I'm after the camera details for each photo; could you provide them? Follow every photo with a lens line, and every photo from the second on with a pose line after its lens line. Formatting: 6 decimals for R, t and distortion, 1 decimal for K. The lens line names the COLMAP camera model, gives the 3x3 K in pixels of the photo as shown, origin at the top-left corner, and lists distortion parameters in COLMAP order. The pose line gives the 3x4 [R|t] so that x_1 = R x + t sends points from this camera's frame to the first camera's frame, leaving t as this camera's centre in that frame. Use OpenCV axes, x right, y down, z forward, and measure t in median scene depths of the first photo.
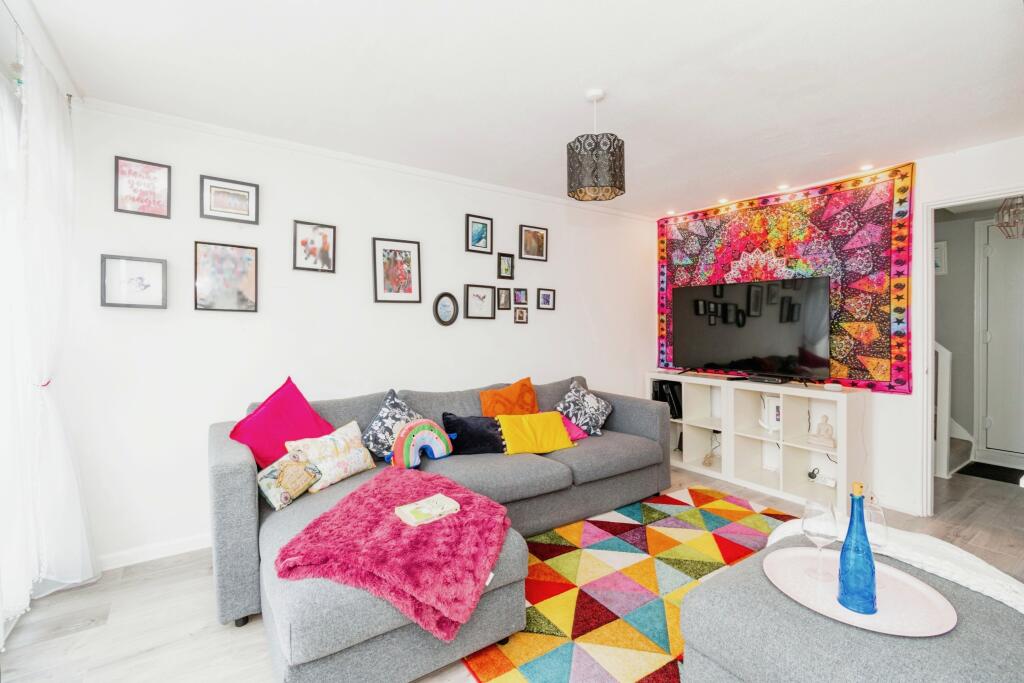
lens RADIAL K [[447.5, 0, 511.8], [0, 447.5, 341.9], [0, 0, 1]] dist [0.004097, 0.000432]
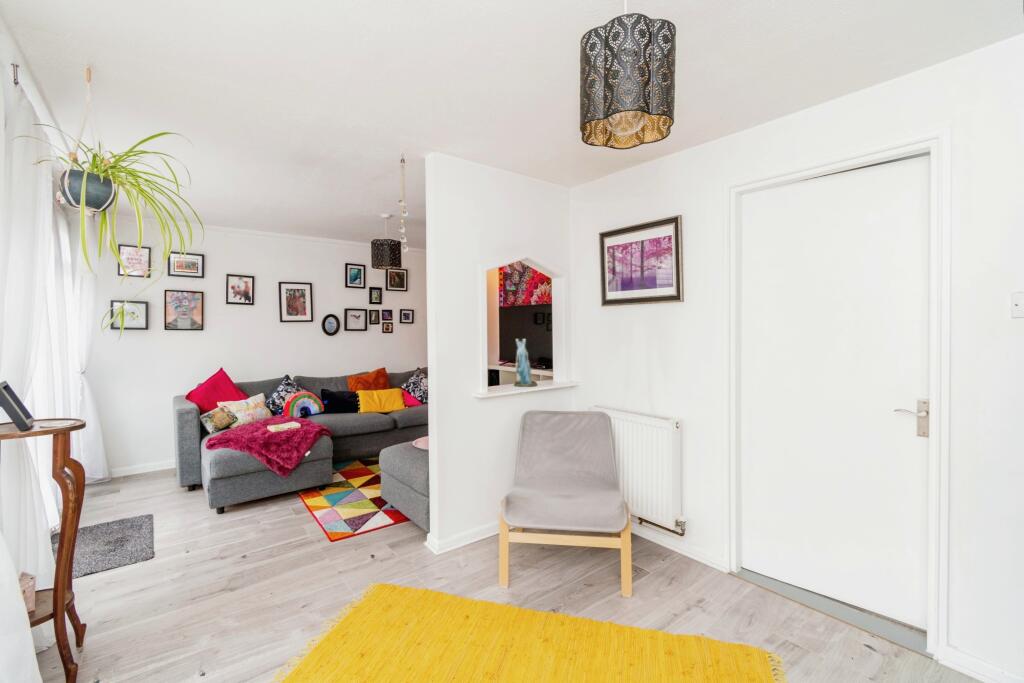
lens RADIAL K [[447.5, 0, 512.0], [0, 447.5, 334.8], [0, 0, 1]] dist [0.004097, 0.000432]
pose [[0.998063, -0.013306, 0.060776, 0.451077], [0.014458, 0.999724, -0.018544, -0.000946], [-0.060512, 0.019387, 0.997979, -0.695413]]
